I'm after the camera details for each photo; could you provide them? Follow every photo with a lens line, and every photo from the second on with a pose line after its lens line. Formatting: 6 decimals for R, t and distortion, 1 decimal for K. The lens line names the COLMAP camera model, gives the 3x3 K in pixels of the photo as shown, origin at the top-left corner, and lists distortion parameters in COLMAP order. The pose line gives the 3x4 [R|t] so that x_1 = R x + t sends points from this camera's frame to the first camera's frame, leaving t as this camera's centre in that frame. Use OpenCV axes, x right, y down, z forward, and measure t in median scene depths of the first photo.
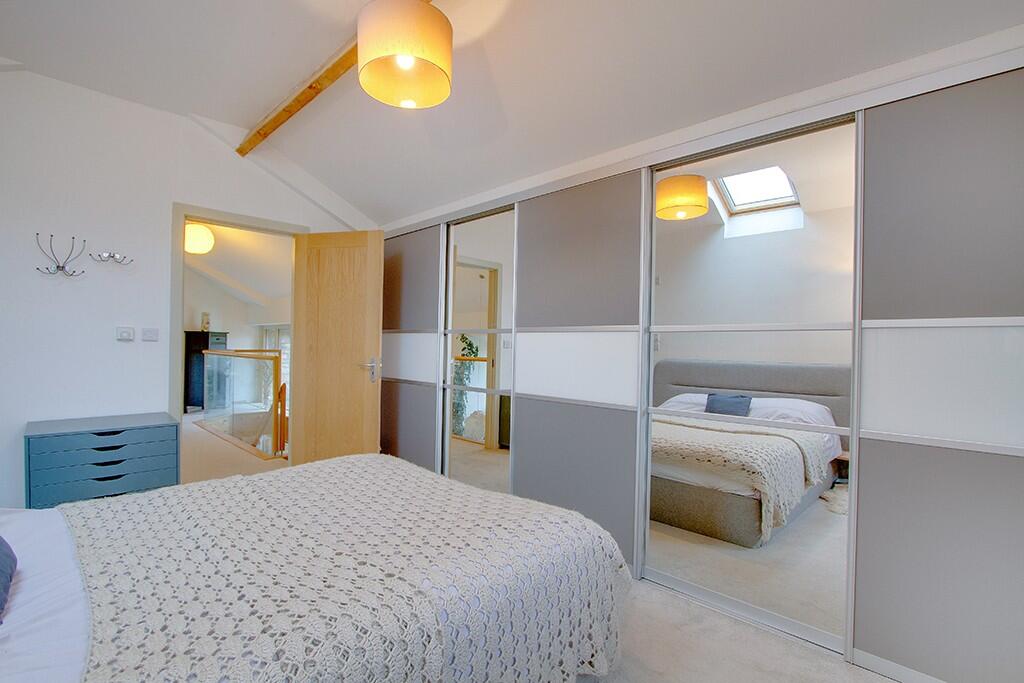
lens RADIAL K [[475.6, 0, 503.5], [0, 475.6, 349.2], [0, 0, 1]] dist [-0.001797, -0.000337]
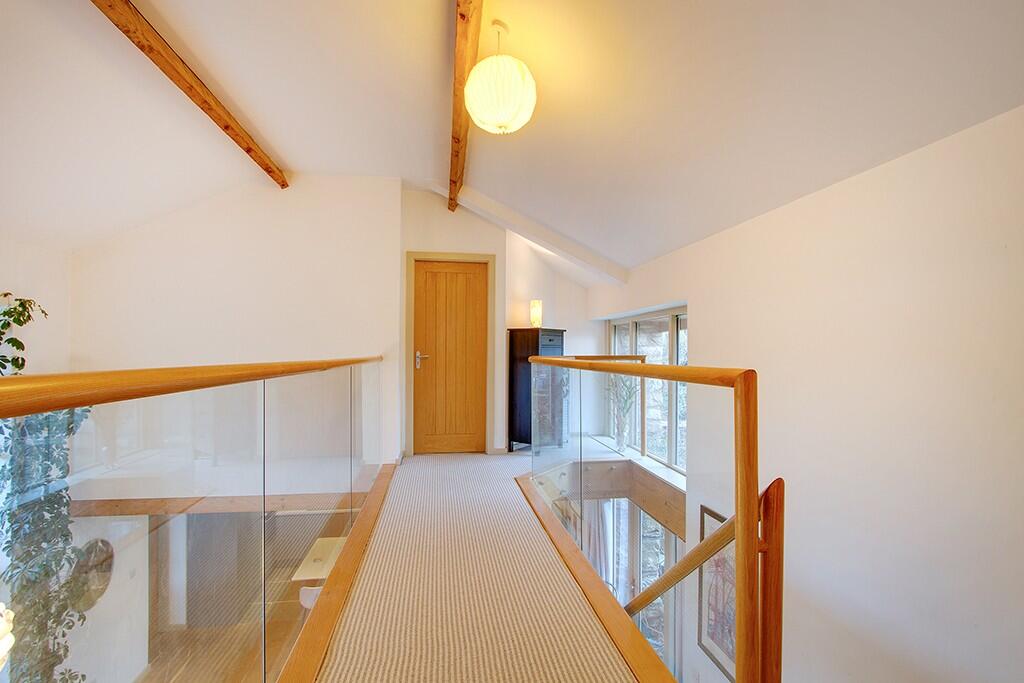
lens RADIAL K [[475.6, 0, 503.5], [0, 475.6, 349.2], [0, 0, 1]] dist [-0.001797, -0.000337]
pose [[0.795715, -0.019748, -0.605349, -0.261154], [0.009254, 0.999748, -0.020450, 0.004186], [0.605601, 0.010671, 0.795697, 0.446201]]
